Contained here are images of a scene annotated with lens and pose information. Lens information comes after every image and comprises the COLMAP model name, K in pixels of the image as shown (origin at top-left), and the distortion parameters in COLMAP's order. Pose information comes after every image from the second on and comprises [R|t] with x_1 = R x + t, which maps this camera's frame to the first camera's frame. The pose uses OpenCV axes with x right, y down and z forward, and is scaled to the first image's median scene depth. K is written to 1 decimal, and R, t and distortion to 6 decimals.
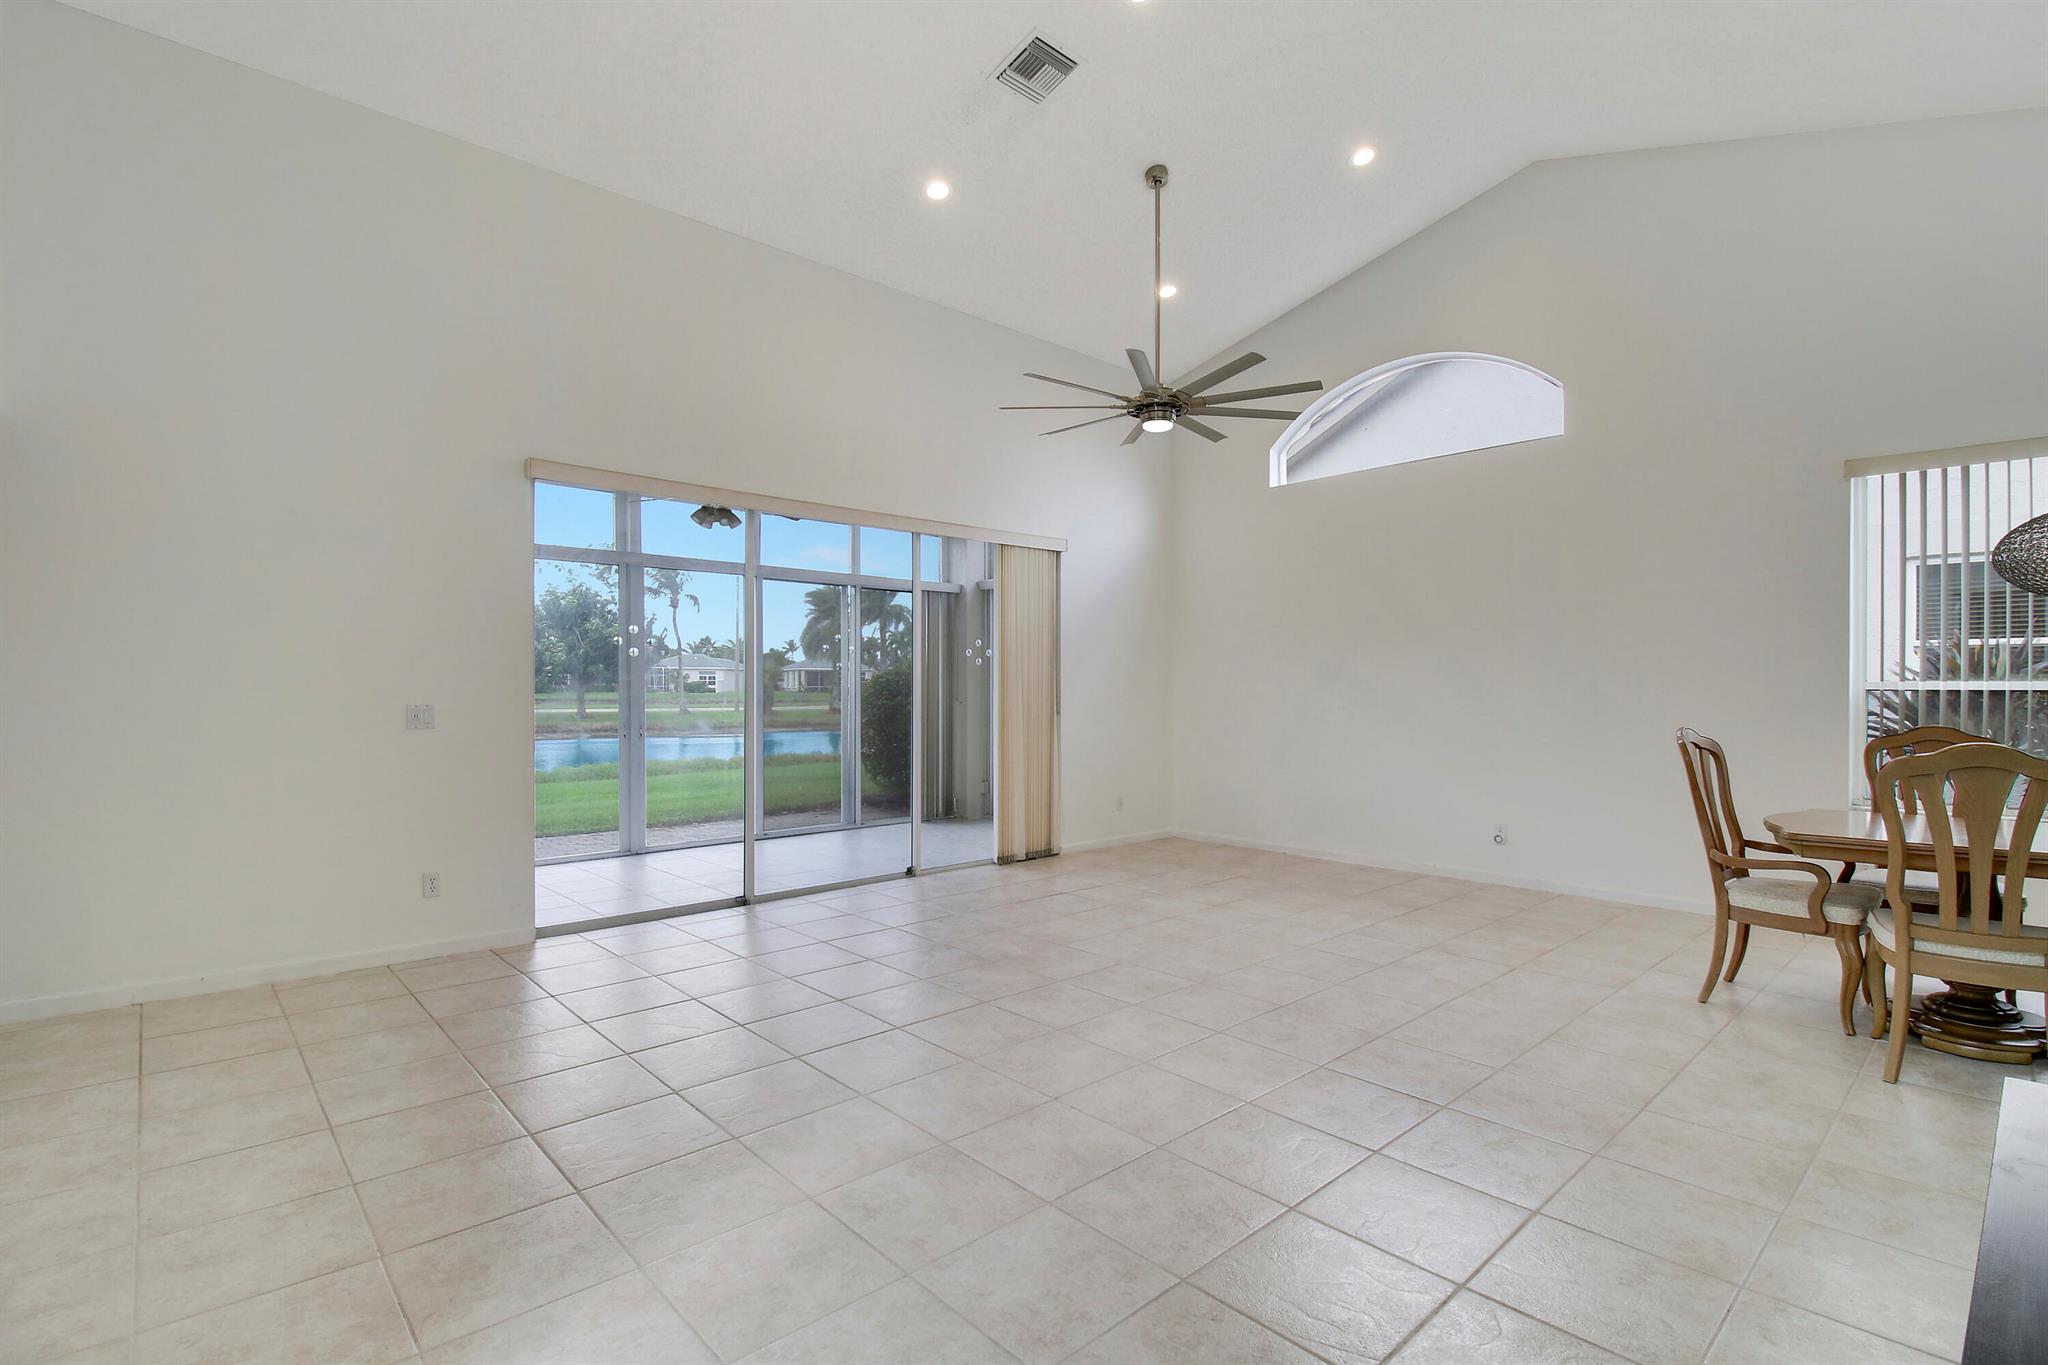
lens RADIAL K [[990.1, 0, 1027.3], [0, 990.1, 694.5], [0, 0, 1]] dist [-0.013887, -0.000570]
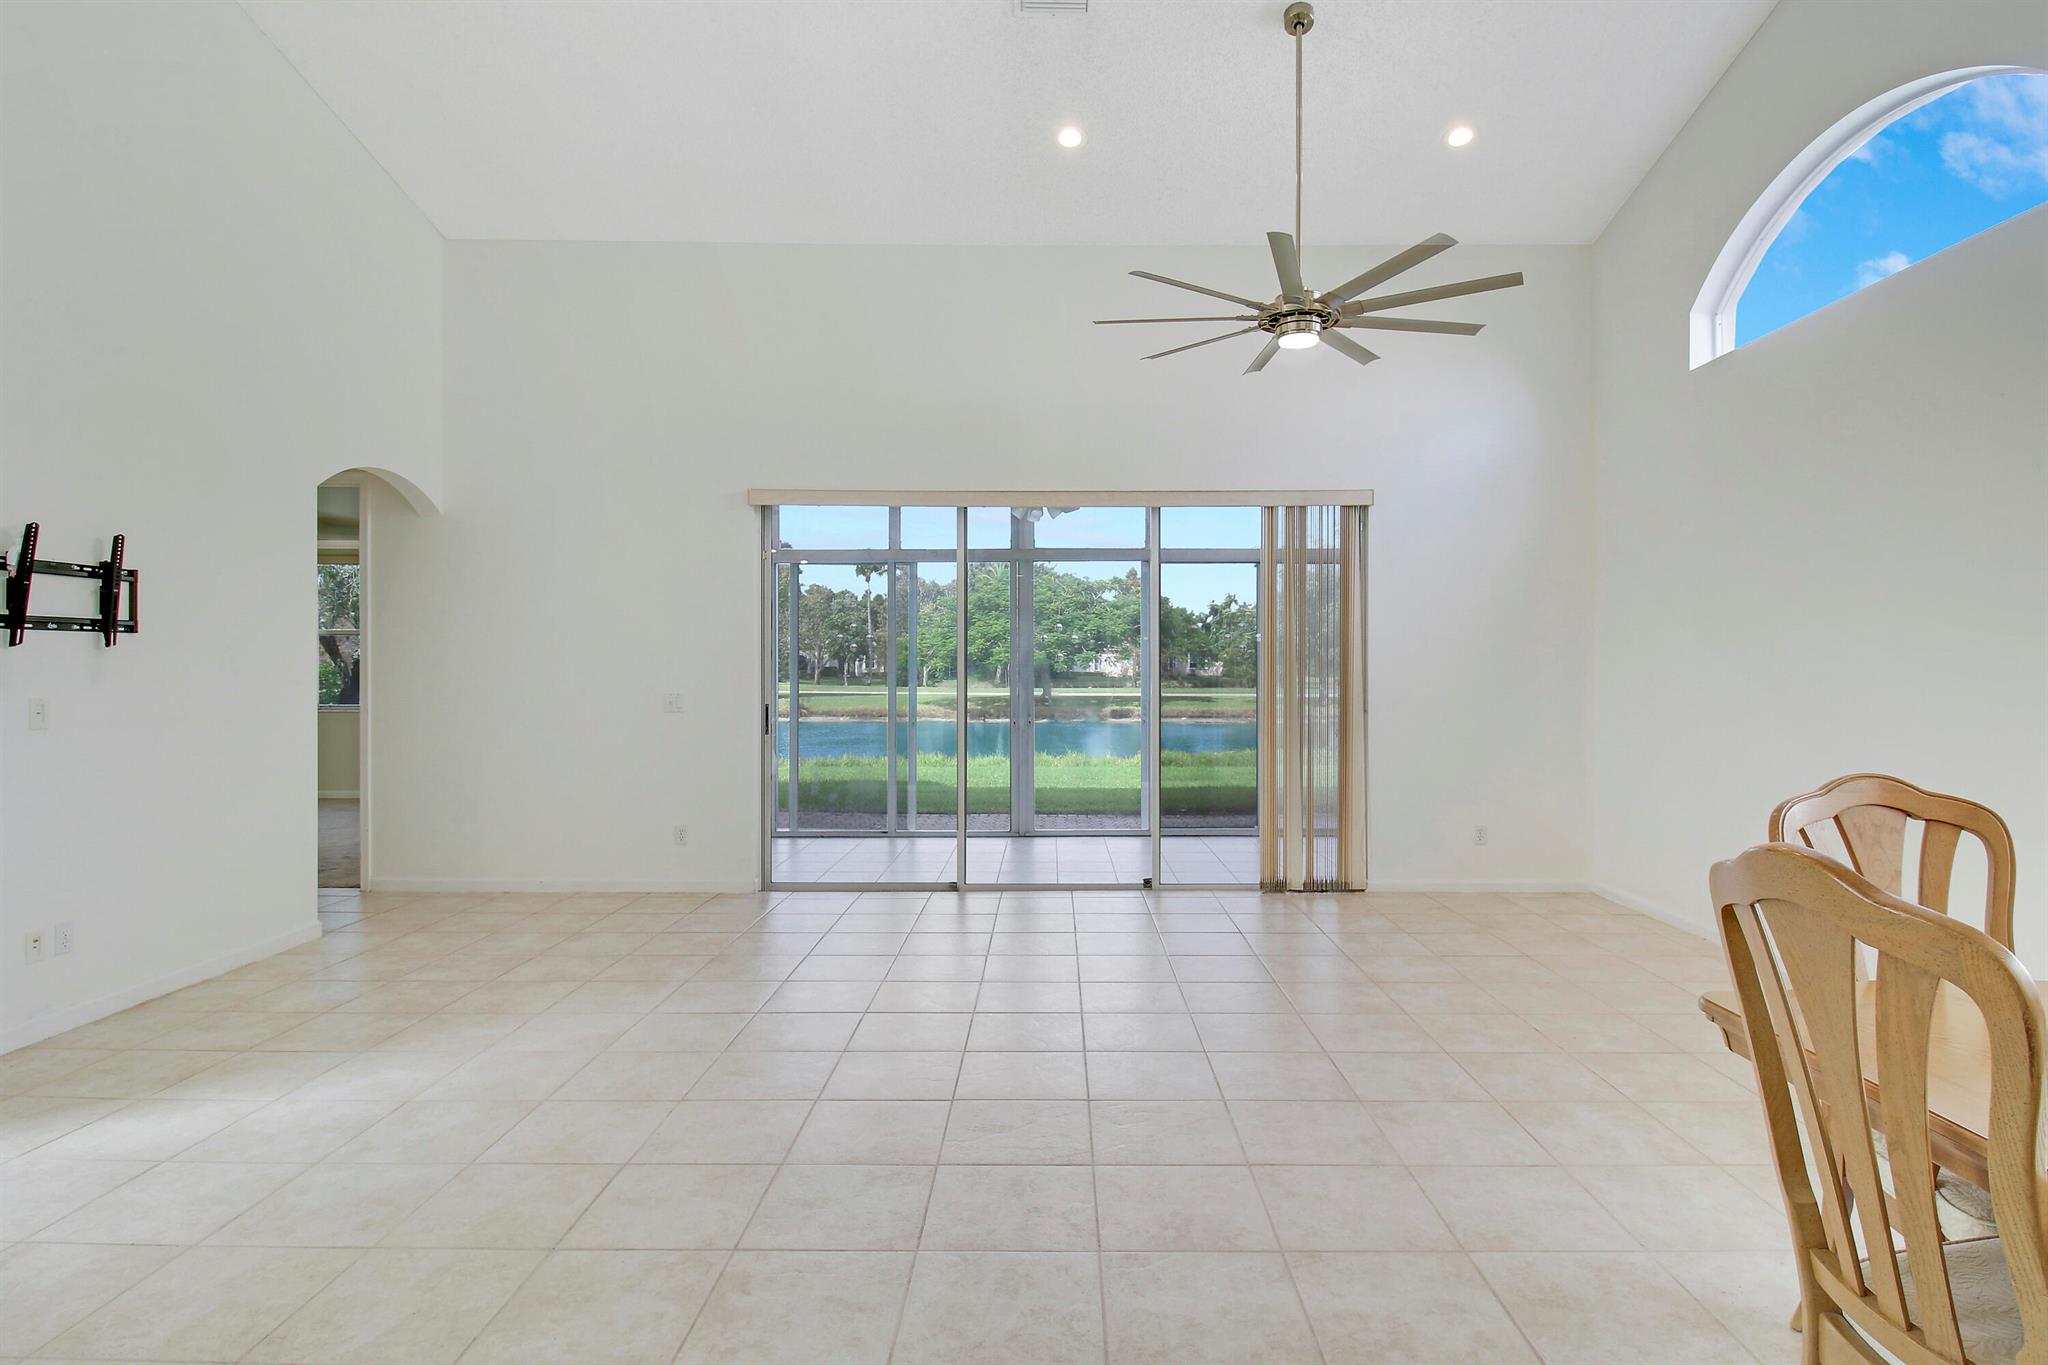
lens RADIAL K [[1081.3, 0, 1037.9], [0, 1081.3, 676.7], [0, 0, 1]] dist [-0.000080, -0.000344]
pose [[0.721507, -0.000077, -0.692407, 0.470665], [-0.002091, 0.999995, -0.002290, -0.006641], [0.692404, 0.003100, 0.721504, 0.210672]]
